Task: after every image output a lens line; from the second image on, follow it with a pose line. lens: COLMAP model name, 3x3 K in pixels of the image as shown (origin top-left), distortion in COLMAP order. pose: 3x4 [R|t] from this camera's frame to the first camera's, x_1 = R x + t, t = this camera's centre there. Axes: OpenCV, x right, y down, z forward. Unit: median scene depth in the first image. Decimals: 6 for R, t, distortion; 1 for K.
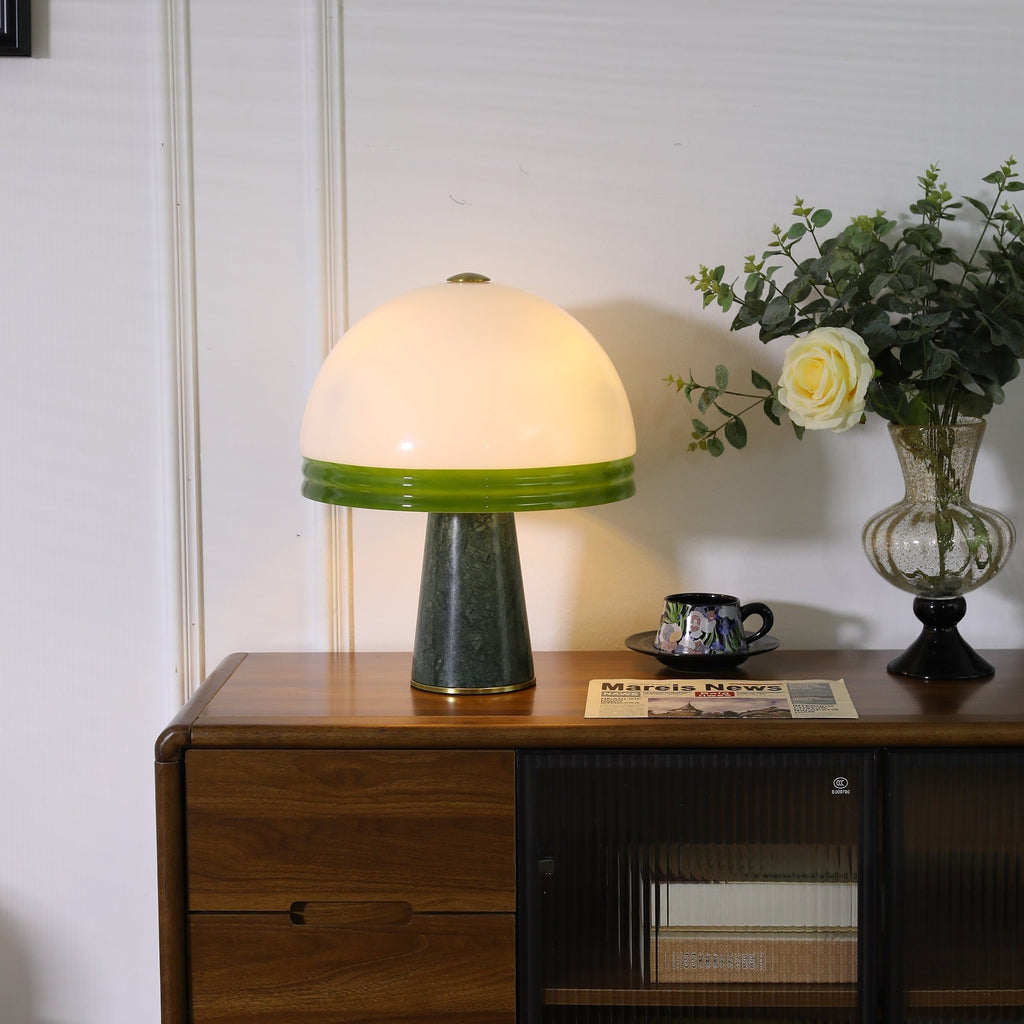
lens RADIAL K [[2472.4, 0, 516.7], [0, 2472.4, 456.0], [0, 0, 1]] dist [0.046761, -0.202802]
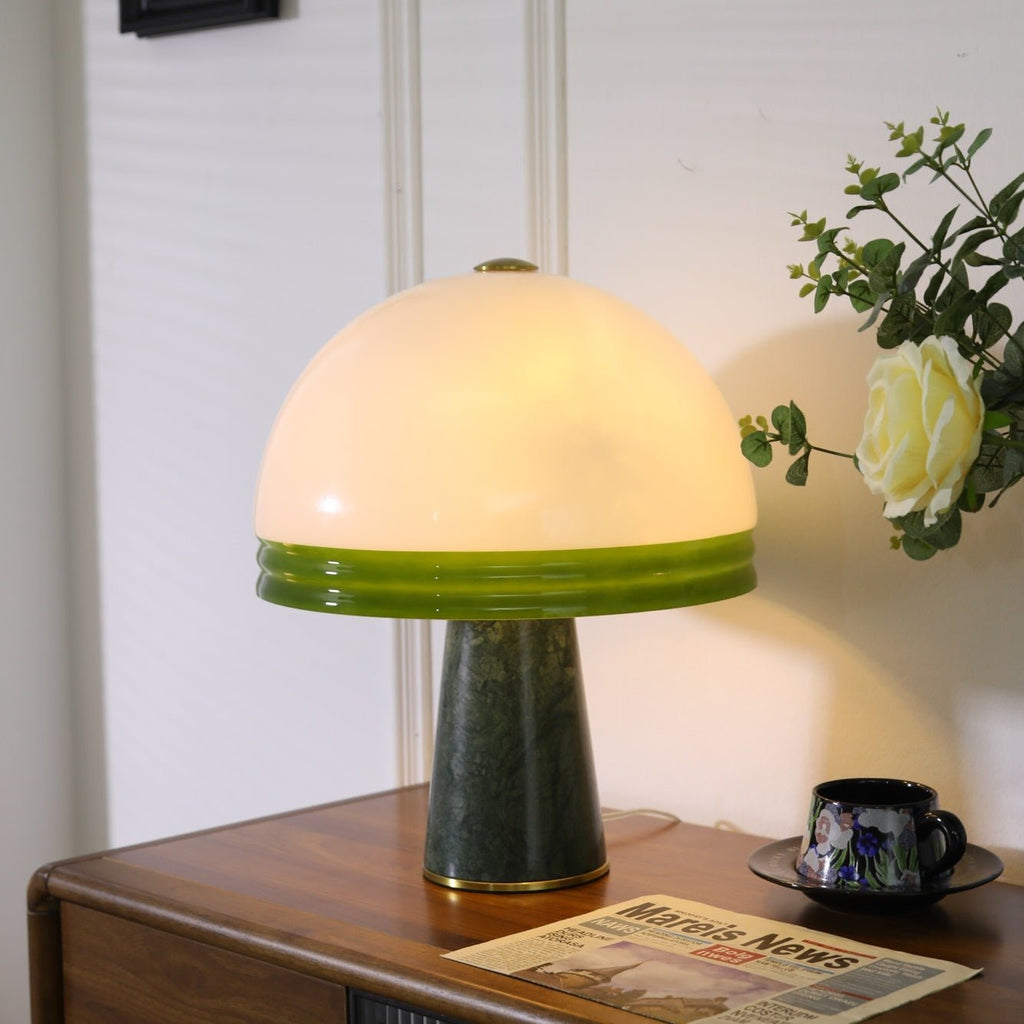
lens RADIAL K [[2113.6, 0, 631.0], [0, 2113.6, 540.2], [0, 0, 1]] dist [0.003686, -0.081731]
pose [[0.761836, 0.059382, -0.645042, 0.378273], [-0.060305, 0.997966, 0.020647, -0.011611], [0.644957, 0.023170, 0.763868, 0.588859]]
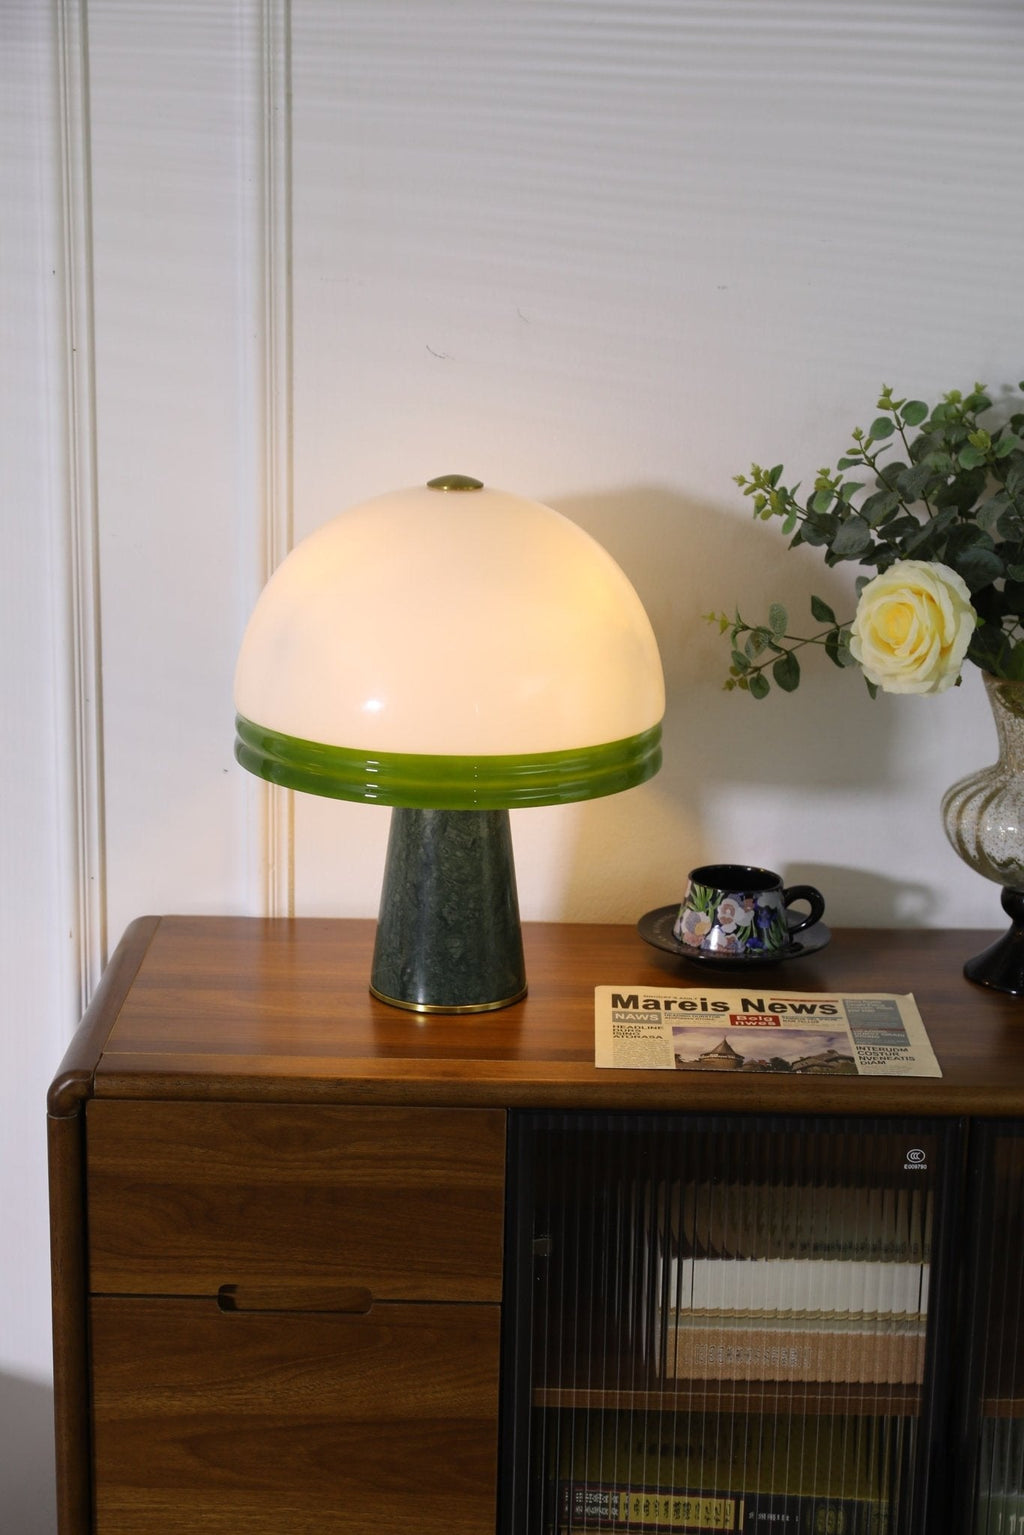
lens RADIAL K [[2687.5, 0, 512.0], [0, 2687.5, 767.5], [0, 0, 1]] dist [0.026145, -0.021215]
pose [[0.999187, 0.020240, 0.034879, -0.029241], [-0.025195, 0.988656, 0.148069, -0.108473], [-0.031486, -0.148827, 0.988362, 0.159711]]
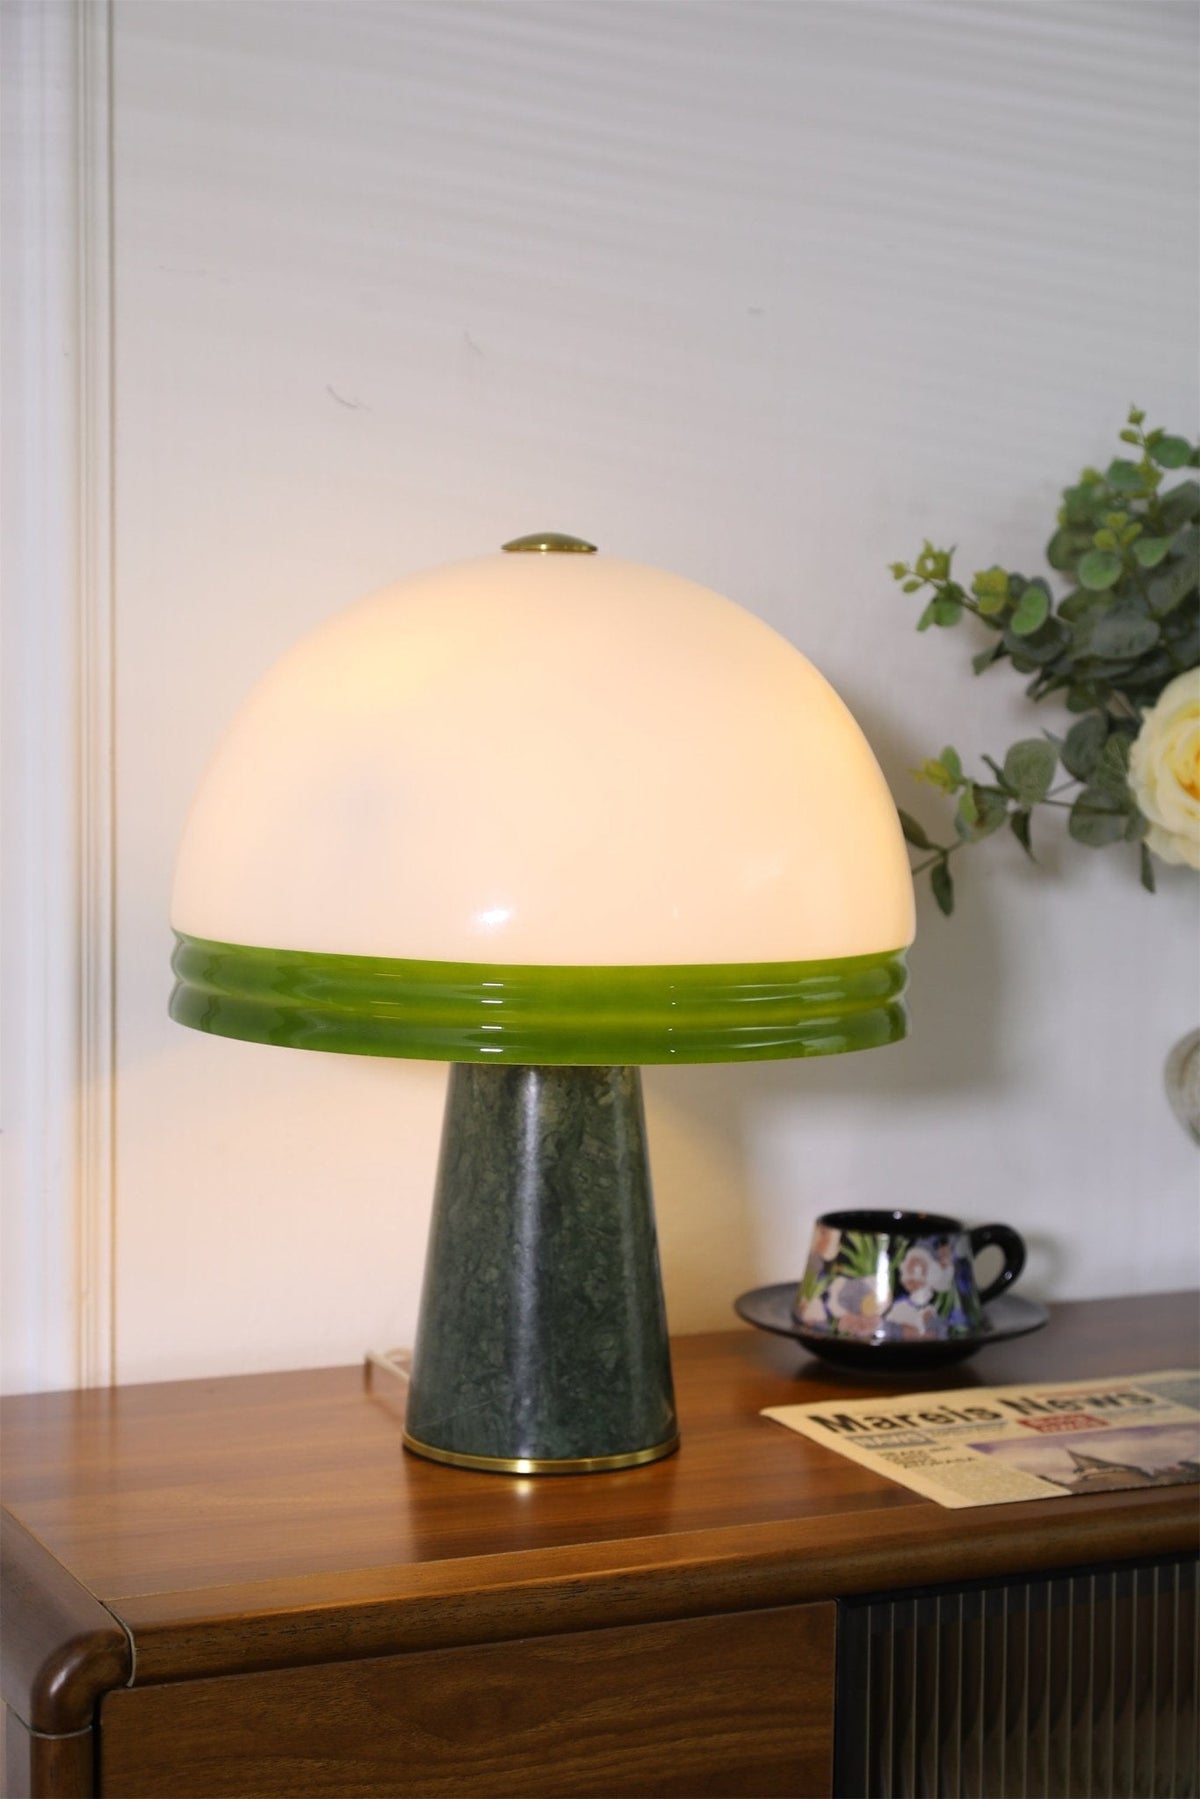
lens RADIAL K [[3149.8, 0, 600.0], [0, 3149.8, 899.5], [0, 0, 1]] dist [0.026145, -0.021215]
pose [[0.892874, -0.013434, 0.450106, -0.270904], [0.024772, 0.999507, -0.019309, 0.004367], [-0.449625, 0.028391, 0.892766, 0.485533]]
